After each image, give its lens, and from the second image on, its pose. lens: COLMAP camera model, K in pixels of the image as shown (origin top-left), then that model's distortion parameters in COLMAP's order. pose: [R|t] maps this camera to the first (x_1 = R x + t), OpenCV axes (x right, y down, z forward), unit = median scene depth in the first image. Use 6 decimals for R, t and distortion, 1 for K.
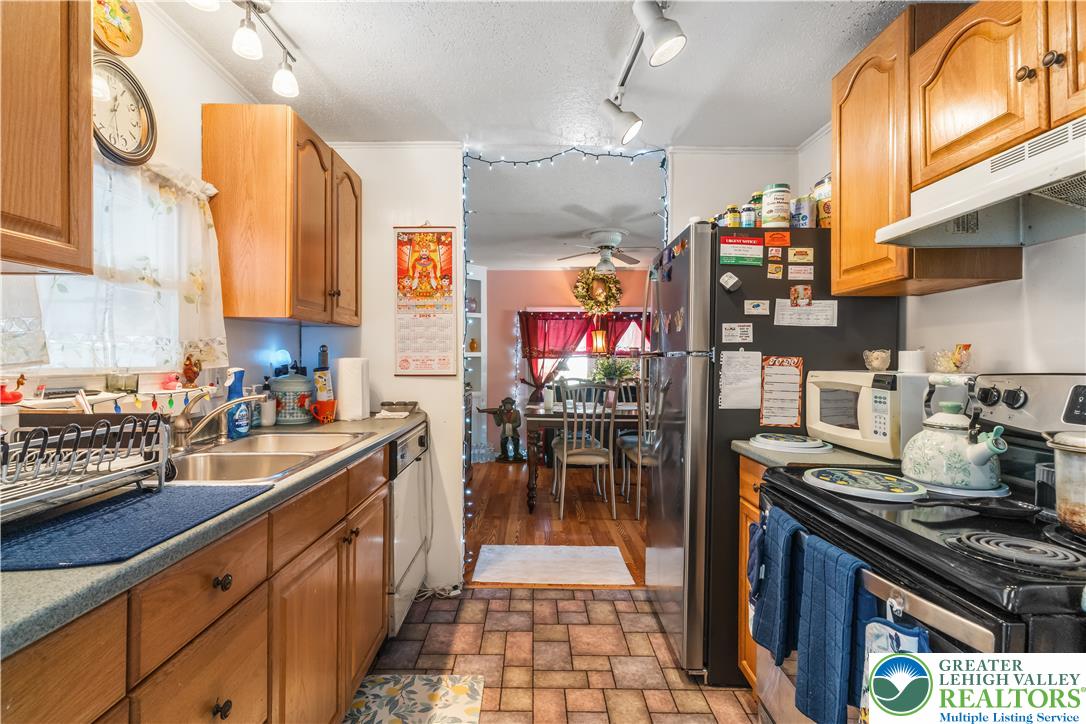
lens RADIAL K [[517.1, 0, 536.4], [0, 517.1, 361.7], [0, 0, 1]] dist [0.001668, 0.000404]
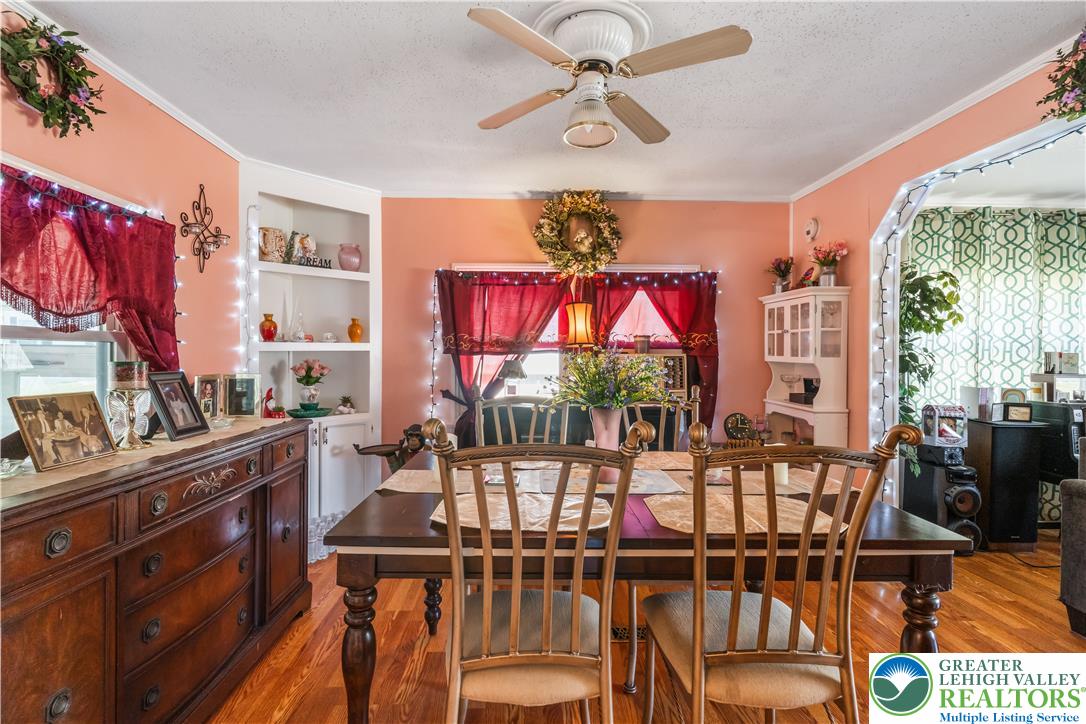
lens RADIAL K [[517.1, 0, 534.5], [0, 517.1, 356.3], [0, 0, 1]] dist [0.001668, 0.000404]
pose [[0.999761, 0.001205, 0.021812, 0.143499], [-0.001191, 0.999999, -0.000656, -0.009721], [-0.021813, 0.000630, 0.999762, 1.061933]]
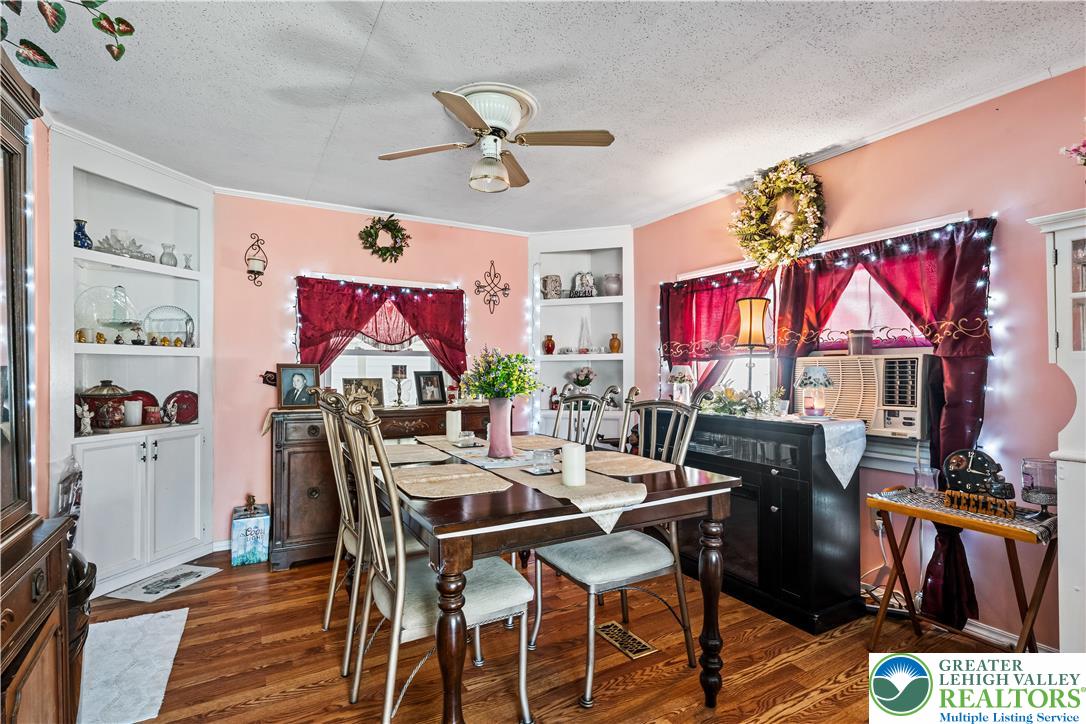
lens RADIAL K [[517.1, 0, 533.2], [0, 517.1, 368.7], [0, 0, 1]] dist [0.001668, 0.000404]
pose [[0.488750, -0.005622, -0.872406, 1.026084], [-0.002638, 0.999965, -0.007921, 0.017466], [0.872420, 0.006173, 0.488719, 1.380921]]
